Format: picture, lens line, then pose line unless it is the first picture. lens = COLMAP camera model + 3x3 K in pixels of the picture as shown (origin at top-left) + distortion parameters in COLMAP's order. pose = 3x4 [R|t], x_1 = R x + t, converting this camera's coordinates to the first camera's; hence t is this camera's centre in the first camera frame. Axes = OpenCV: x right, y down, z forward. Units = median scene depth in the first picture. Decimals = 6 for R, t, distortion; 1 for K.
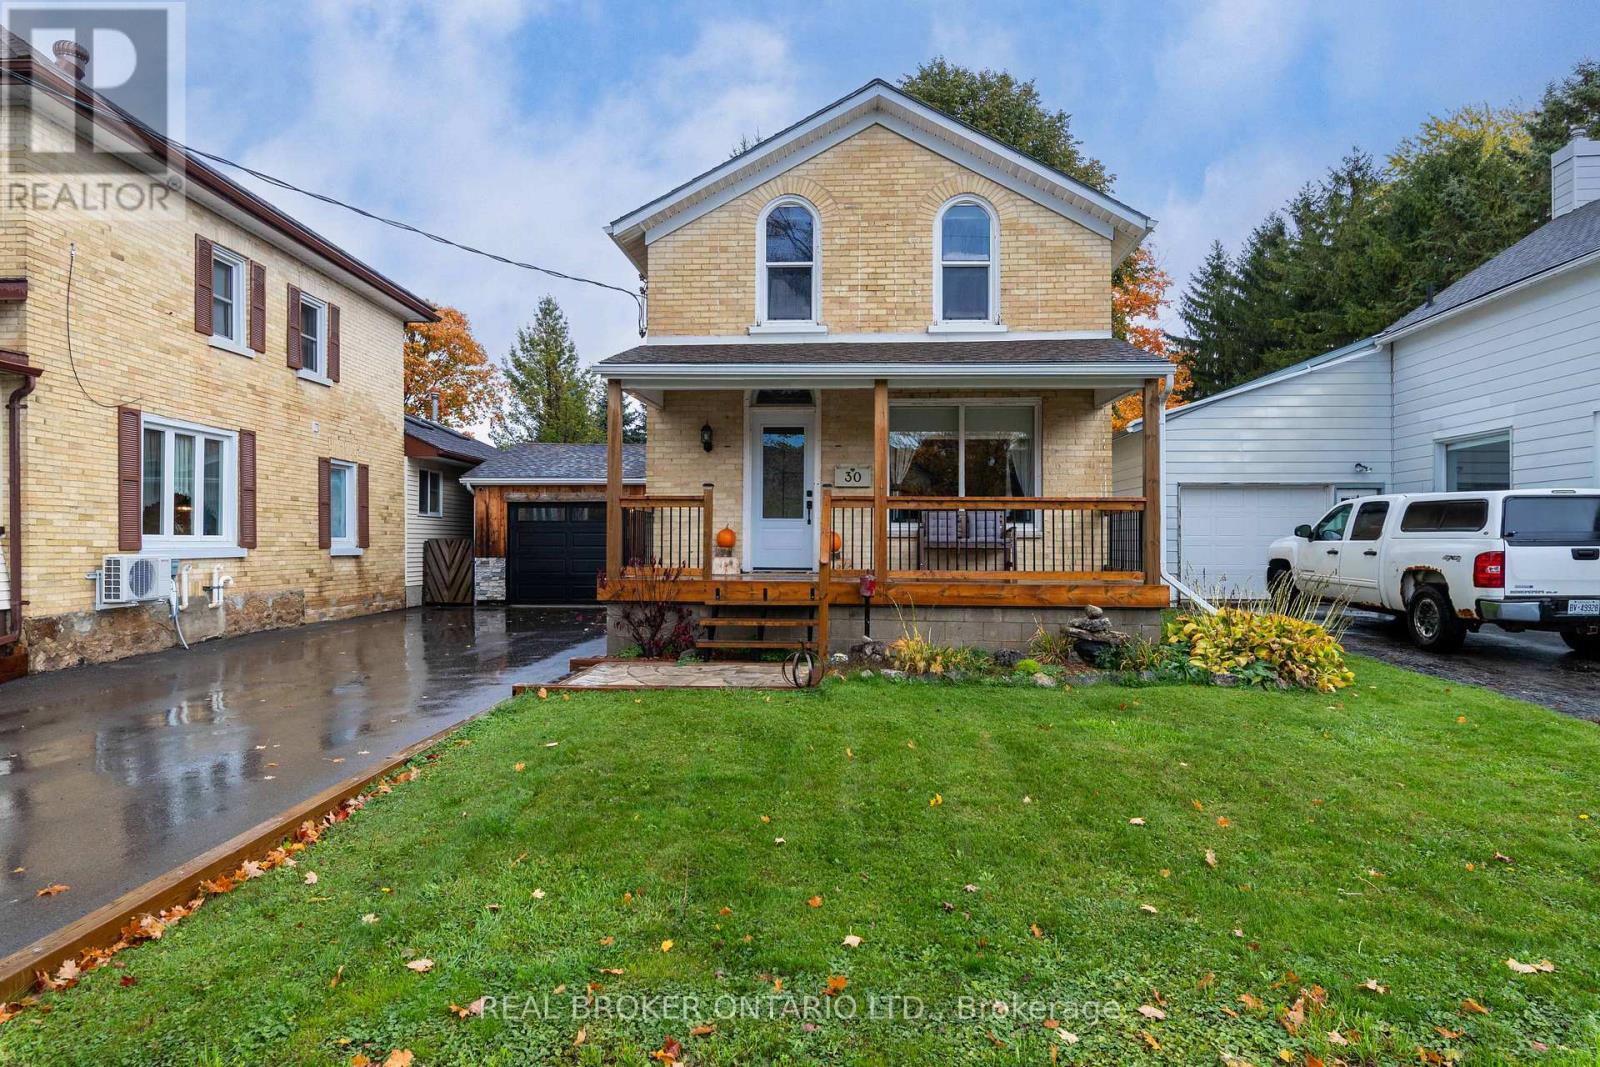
lens RADIAL K [[702.1, 0, 797.2], [0, 702.1, 536.7], [0, 0, 1]] dist [0.000898, 0.000003]
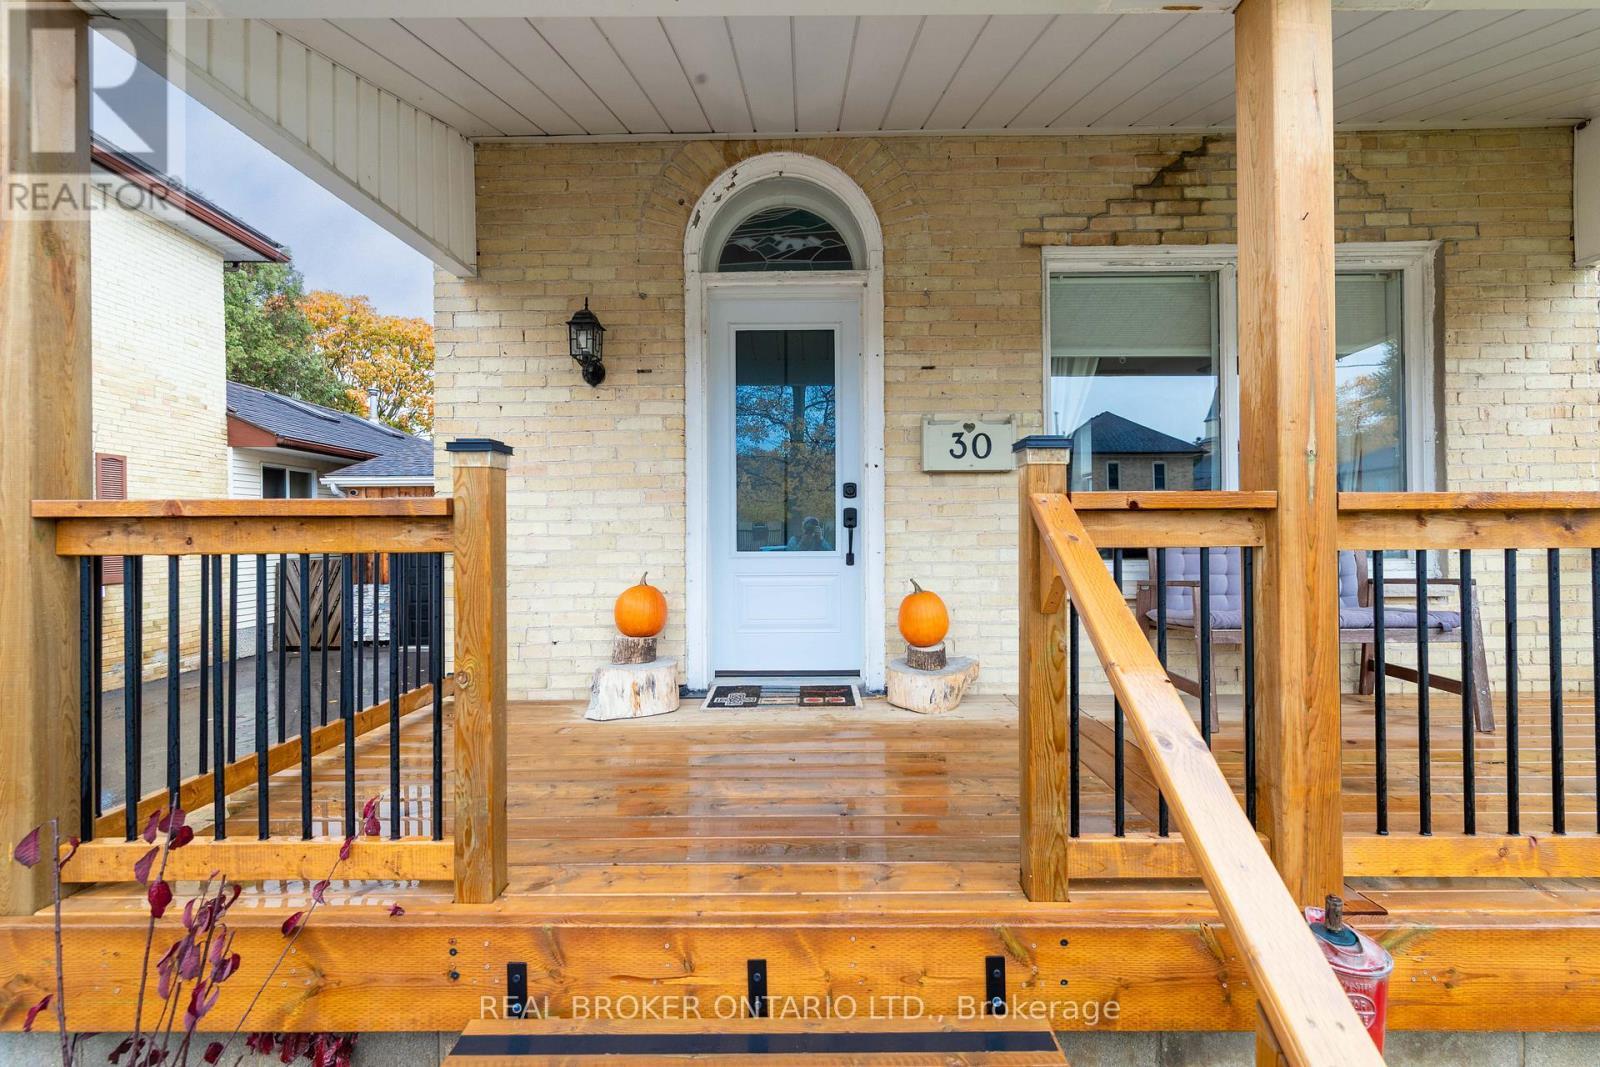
lens RADIAL K [[702.1, 0, 798.5], [0, 702.1, 536.4], [0, 0, 1]] dist [0.000898, 0.000003]
pose [[0.999103, -0.012342, 0.040513, -0.030736], [0.012443, 0.999920, -0.002247, -0.034861], [-0.040482, 0.002749, 0.999176, 0.607694]]
